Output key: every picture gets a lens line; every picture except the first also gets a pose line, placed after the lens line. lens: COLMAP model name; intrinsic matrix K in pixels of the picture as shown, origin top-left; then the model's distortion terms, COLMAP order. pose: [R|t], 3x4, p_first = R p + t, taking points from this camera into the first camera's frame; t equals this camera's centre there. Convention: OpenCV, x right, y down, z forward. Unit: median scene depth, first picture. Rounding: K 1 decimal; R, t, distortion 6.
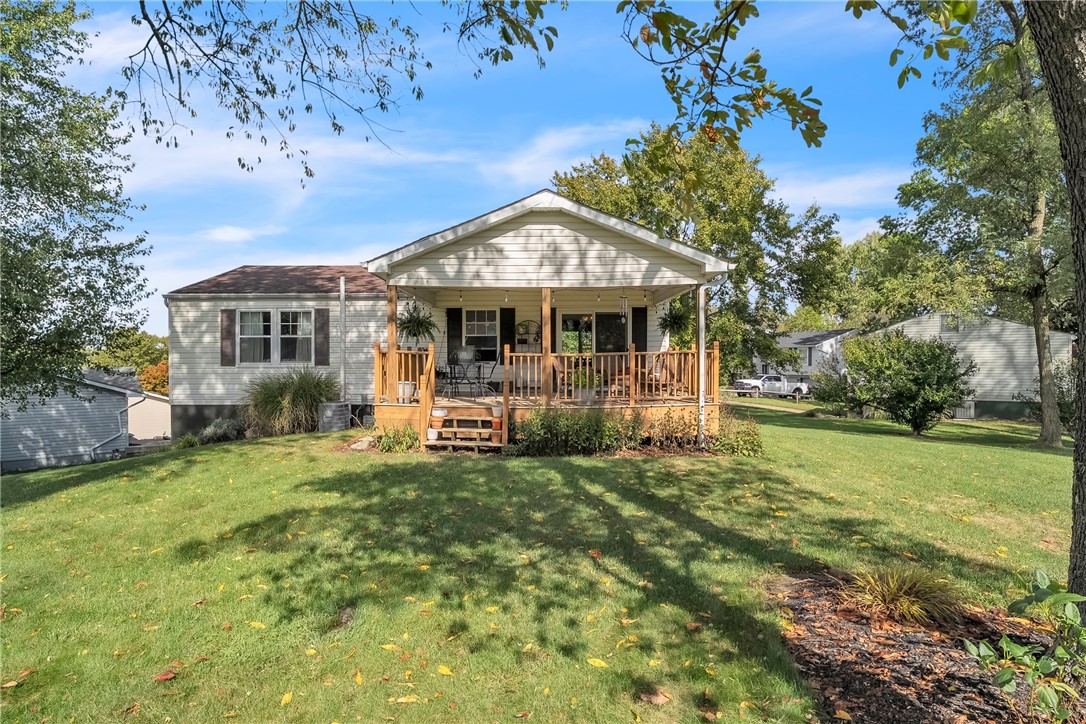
lens RADIAL K [[583.3, 0, 543.0], [0, 583.3, 362.0], [0, 0, 1]] dist [0.002573, 0.000356]
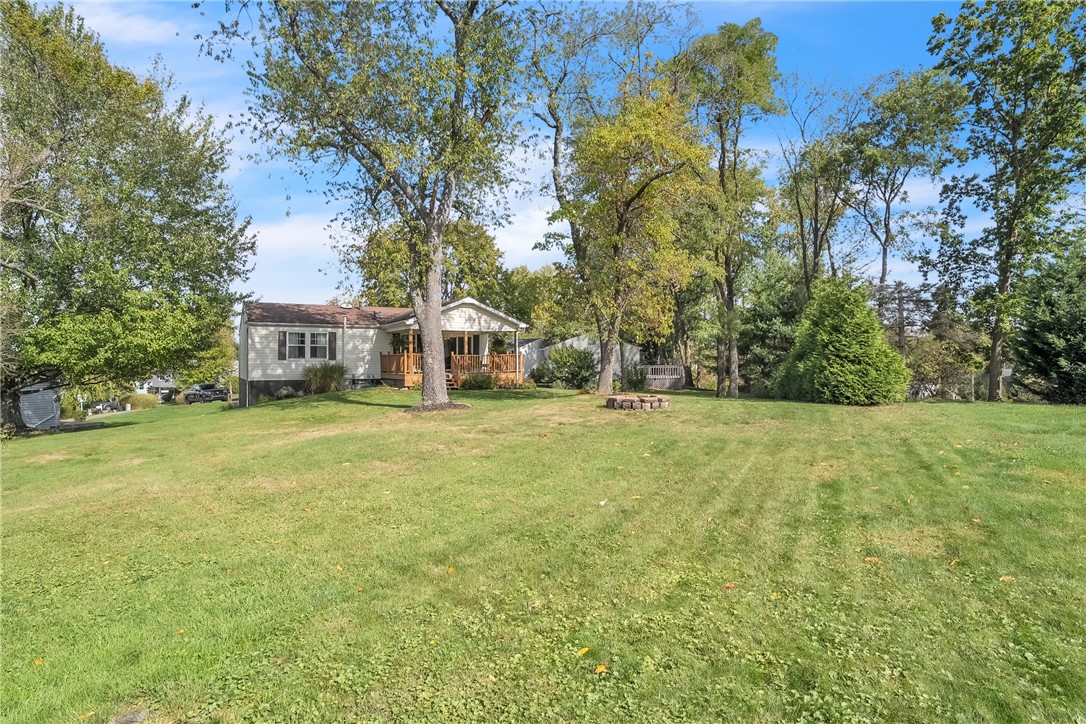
lens RADIAL K [[583.3, 0, 543.0], [0, 583.3, 362.0], [0, 0, 1]] dist [0.002573, 0.000356]
pose [[0.867985, 0.002122, 0.496585, -1.052103], [0.002091, 0.999966, -0.007929, 0.042816], [-0.496585, 0.007921, 0.867952, -1.571200]]
